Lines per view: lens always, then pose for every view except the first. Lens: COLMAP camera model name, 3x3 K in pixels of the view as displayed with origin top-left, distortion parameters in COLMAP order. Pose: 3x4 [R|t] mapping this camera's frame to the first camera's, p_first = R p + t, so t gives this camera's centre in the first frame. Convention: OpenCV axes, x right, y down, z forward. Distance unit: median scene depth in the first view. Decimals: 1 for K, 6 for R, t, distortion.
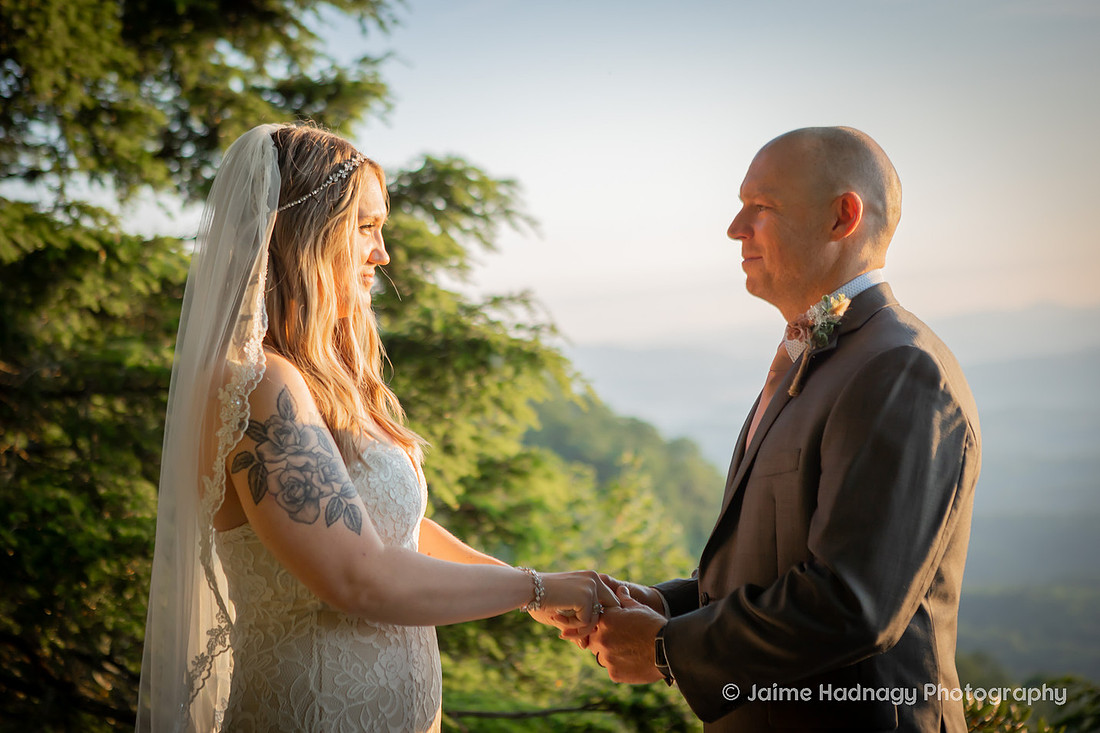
lens RADIAL K [[2171.2, 0, 533.8], [0, 2171.2, 322.6], [0, 0, 1]] dist [0.111223, 0.000000]
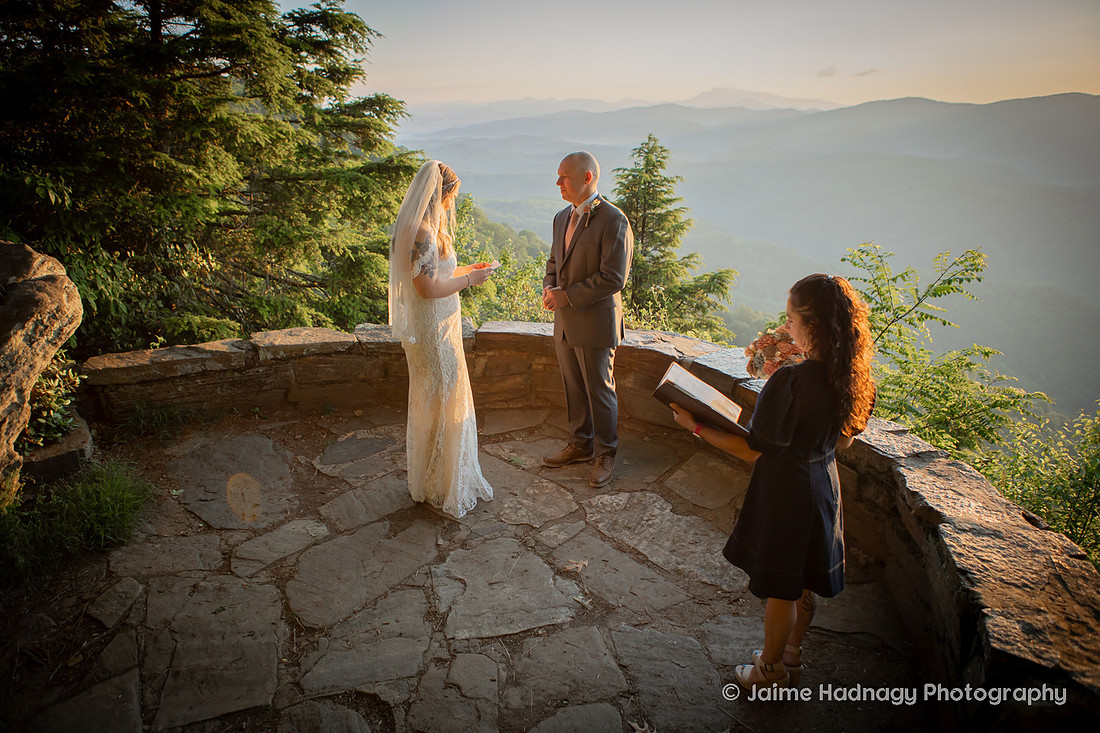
lens RADIAL K [[765.2, 0, 548.3], [0, 765.2, 358.7], [0, 0, 1]] dist [-0.104662, 0.076596]
pose [[0.966145, -0.052903, 0.252516, -0.115271], [-0.030792, 0.948111, 0.316444, -0.076373], [-0.256154, -0.313506, 0.914385, -0.128929]]
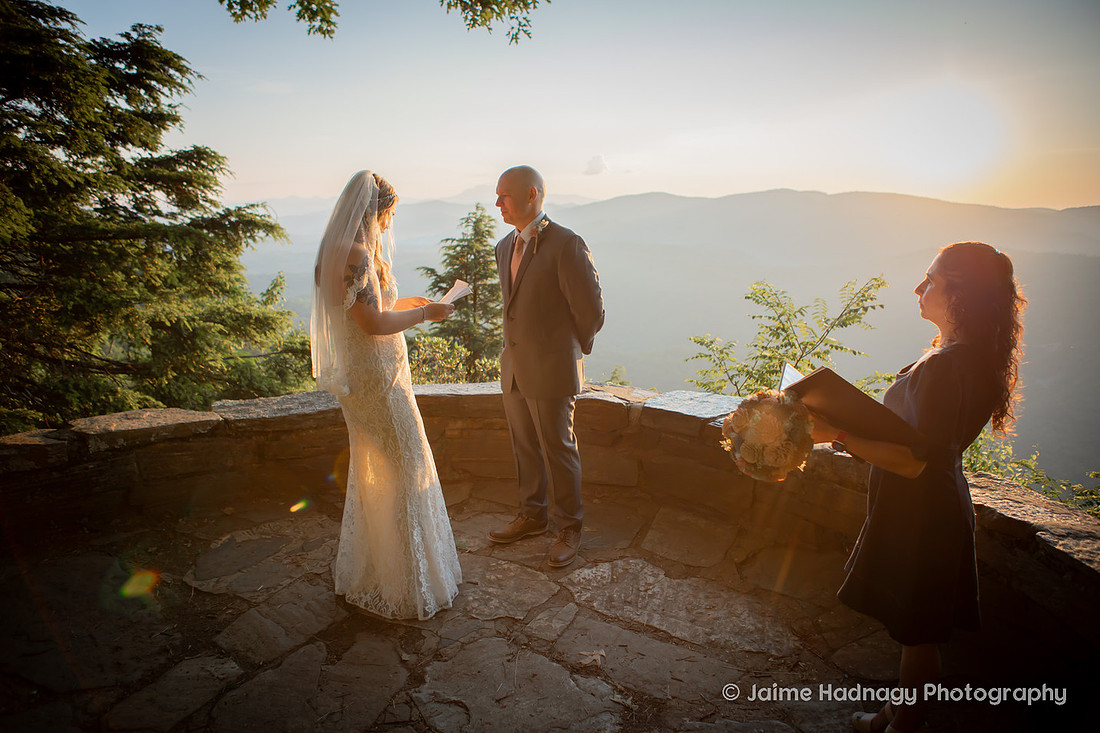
lens RADIAL K [[765.2, 0, 551.1], [0, 765.2, 356.1], [0, 0, 1]] dist [-0.104662, 0.076596]
pose [[0.847172, -0.073125, 0.526262, -0.199967], [-0.031709, 0.981760, 0.187462, -0.012747], [-0.530371, -0.175500, 0.829401, 0.003582]]
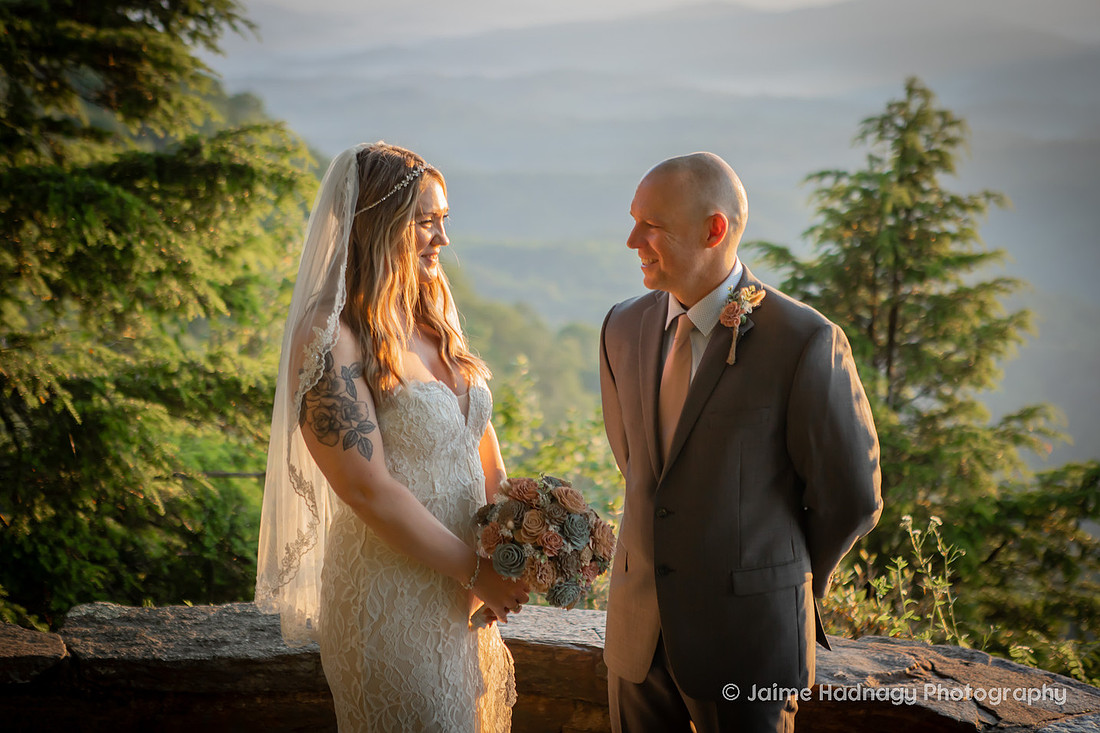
lens RADIAL K [[2101.7, 0, 553.5], [0, 2101.7, 352.4], [0, 0, 1]] dist [0.216508, 0.000000]
pose [[0.975746, 0.000786, 0.218903, -0.103998], [-0.038875, 0.984721, 0.169747, -0.085964], [-0.215425, -0.174140, 0.960868, -0.117704]]
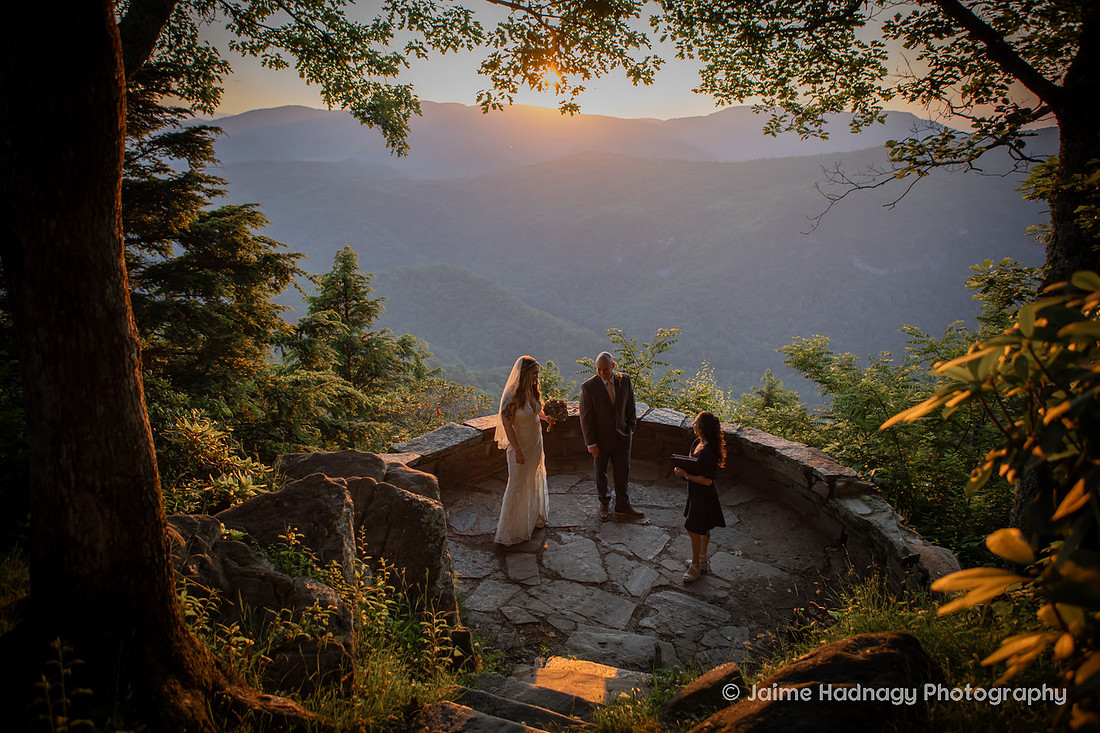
lens RADIAL K [[765.2, 0, 541.7], [0, 765.2, 361.4], [0, 0, 1]] dist [-0.104662, 0.076596]
pose [[0.538398, -0.230640, 0.810514, -0.969152], [-0.026268, 0.956756, 0.289704, -0.346539], [-0.842281, -0.177267, 0.509057, -0.111756]]
